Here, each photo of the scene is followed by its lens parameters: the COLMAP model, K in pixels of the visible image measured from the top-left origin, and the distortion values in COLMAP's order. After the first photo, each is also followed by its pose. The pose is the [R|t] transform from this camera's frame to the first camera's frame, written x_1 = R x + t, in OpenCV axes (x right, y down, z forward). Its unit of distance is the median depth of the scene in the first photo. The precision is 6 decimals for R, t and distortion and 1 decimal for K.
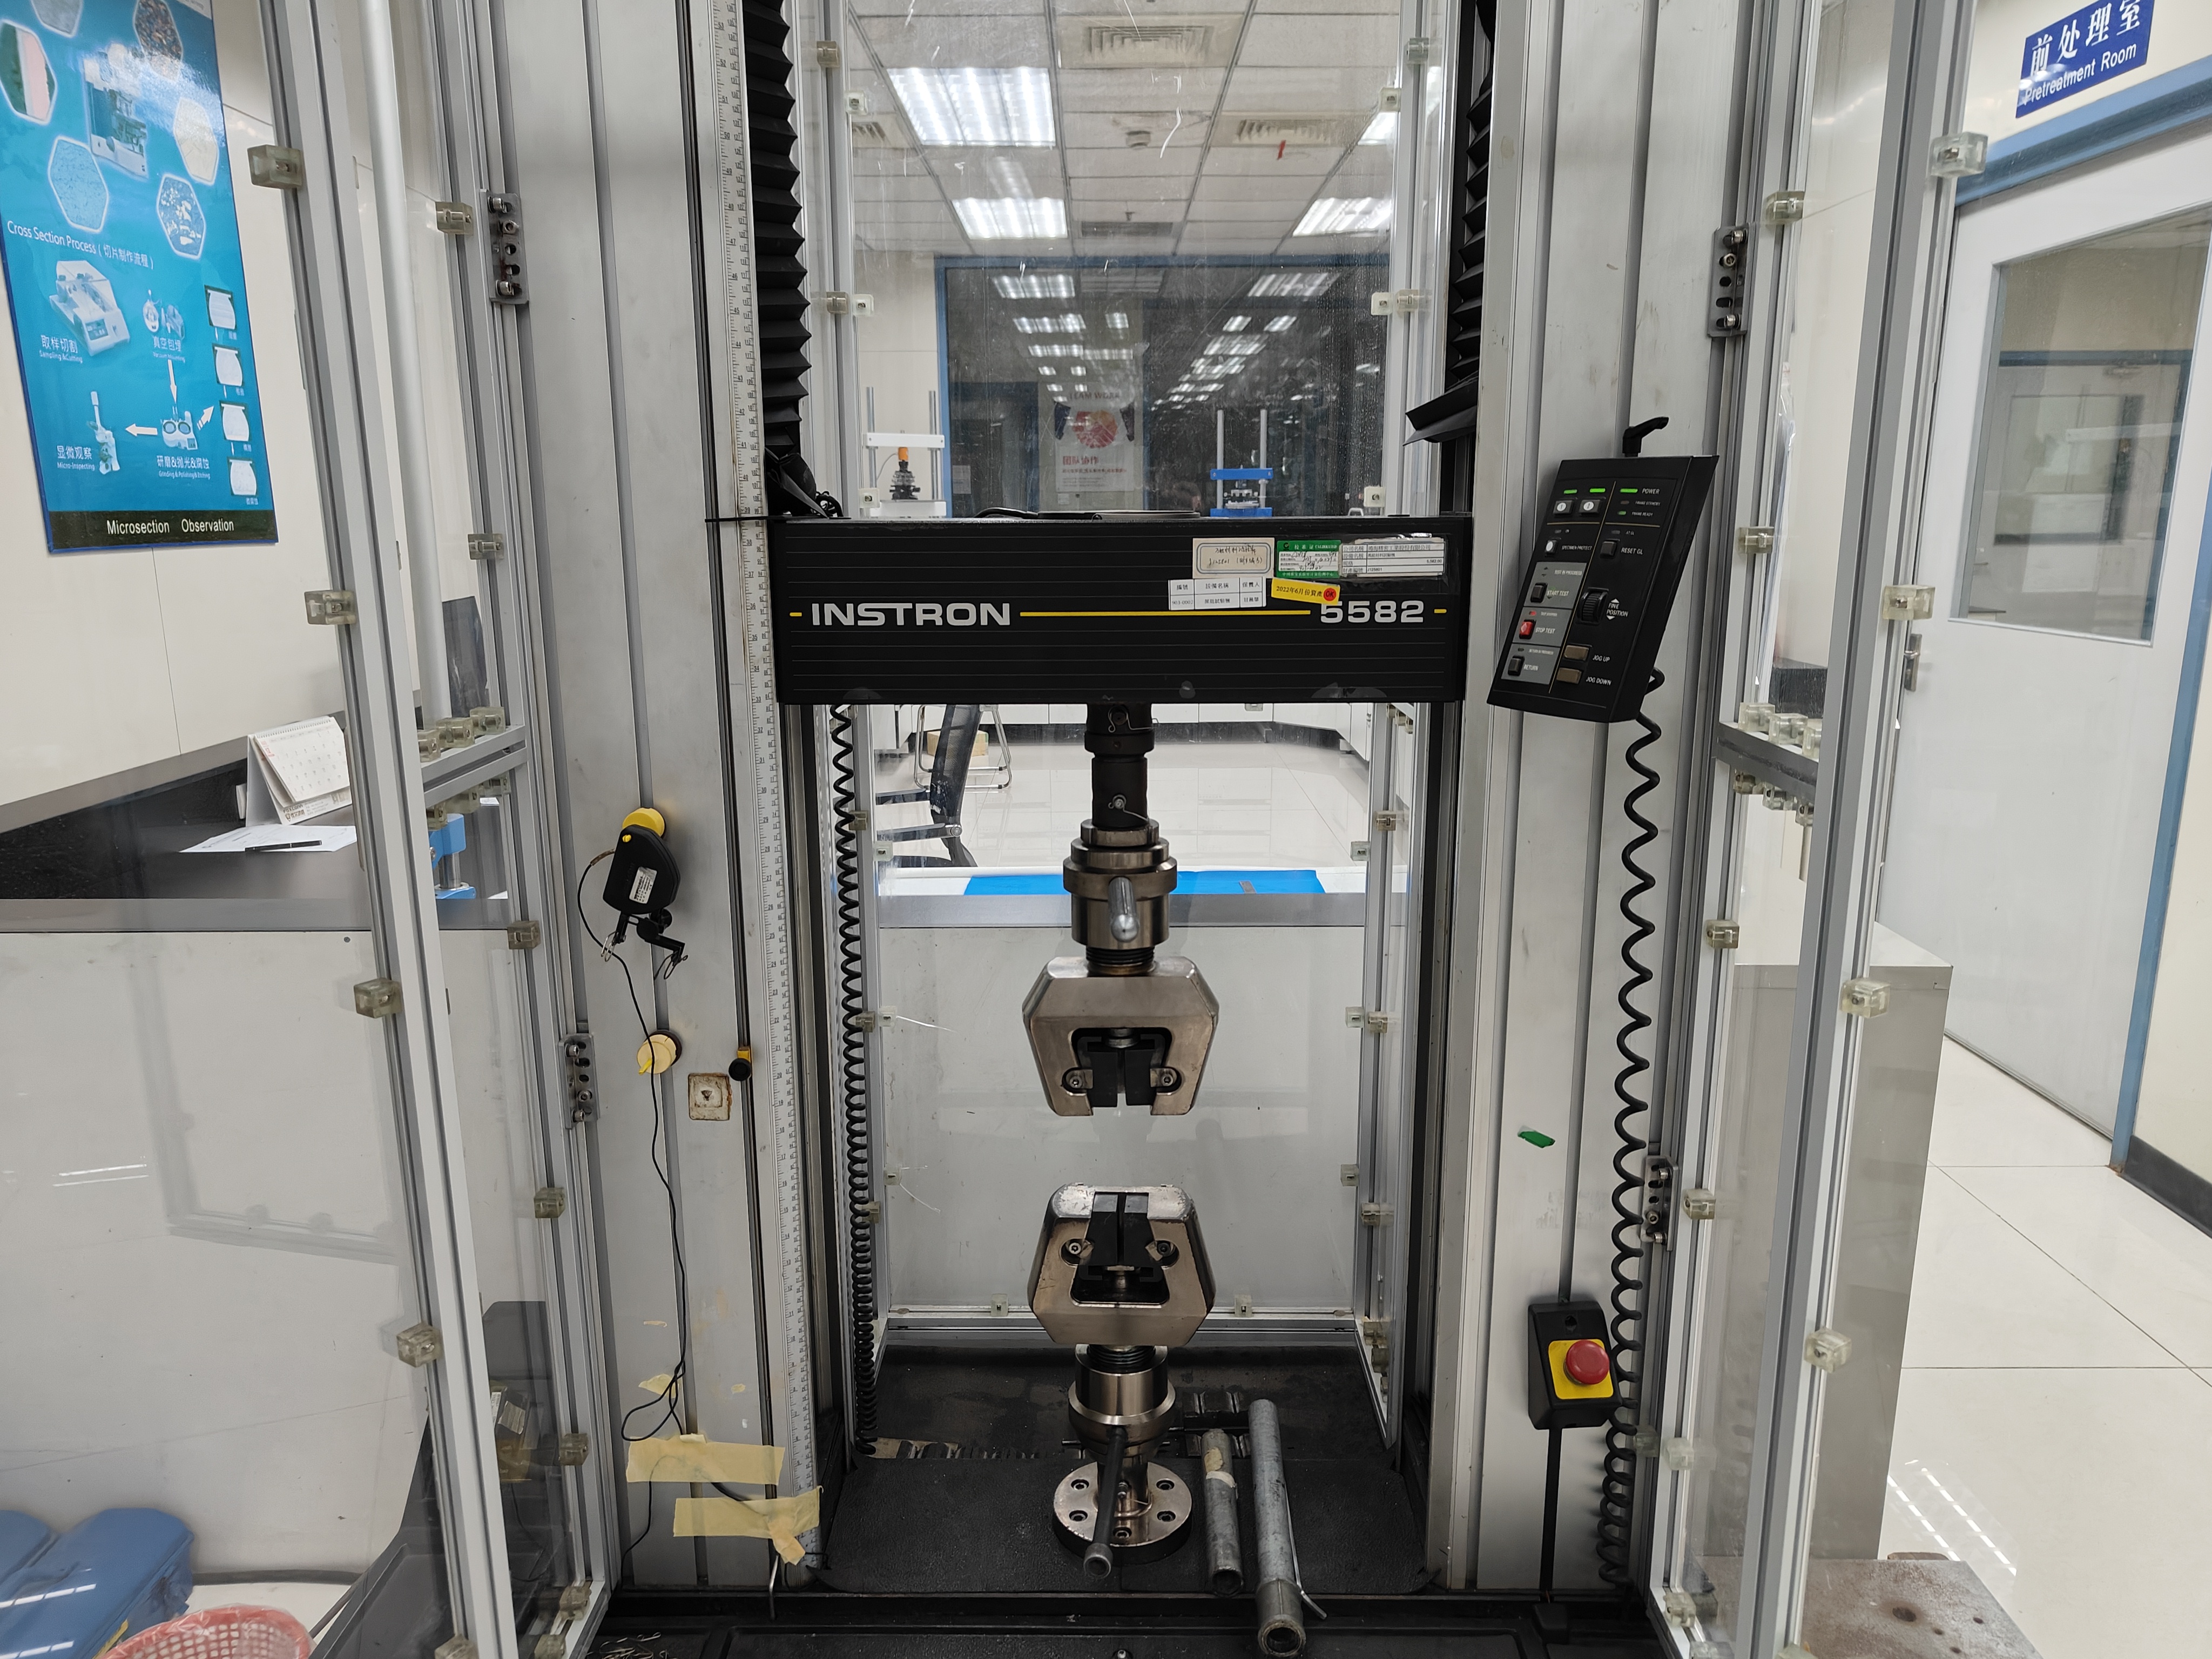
lens RADIAL K [[1537.2, 0, 1102.7], [0, 1537.2, 850.6], [0, 0, 1]] dist [-0.029545, 0.047241]
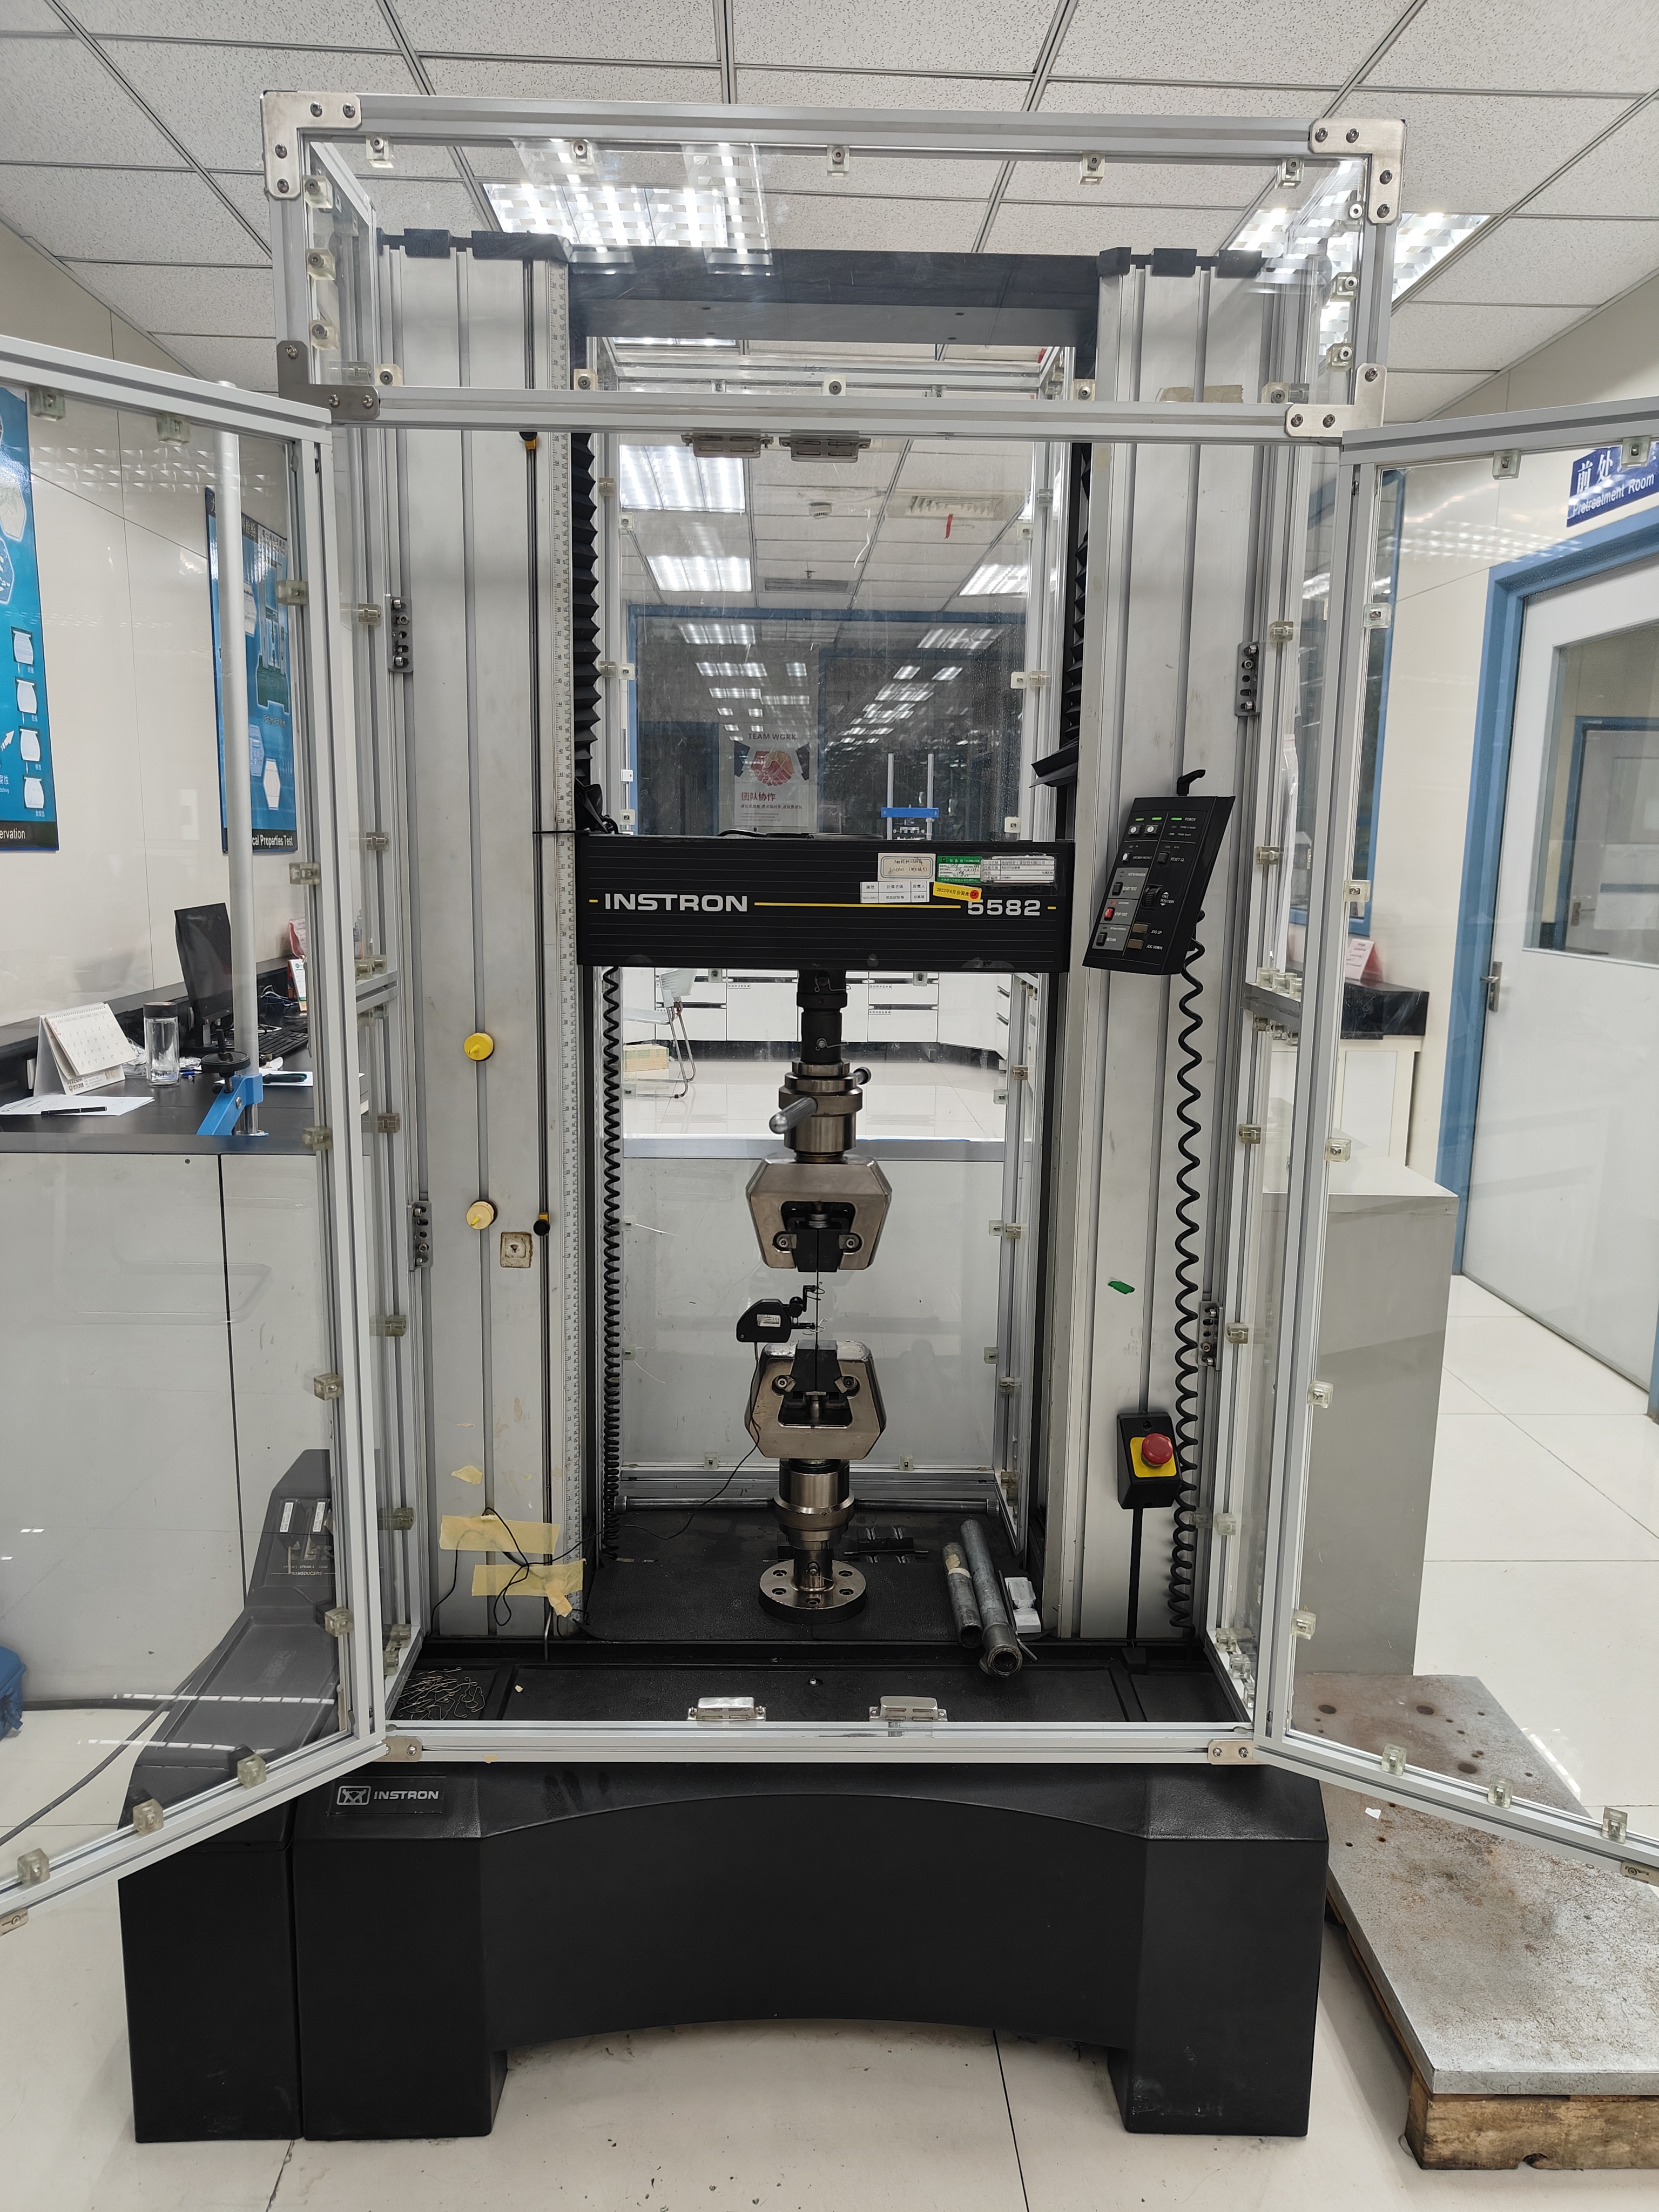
lens RADIAL K [[1500.3, 0, 825.8], [0, 1500.3, 1108.2], [0, 0, 1]] dist [-0.004175, -0.002240]
pose [[0.999218, 0.014849, 0.036646, -0.030269], [-0.013170, 0.998871, -0.045647, 0.083924], [-0.037283, 0.045128, 0.998285, -0.307094]]
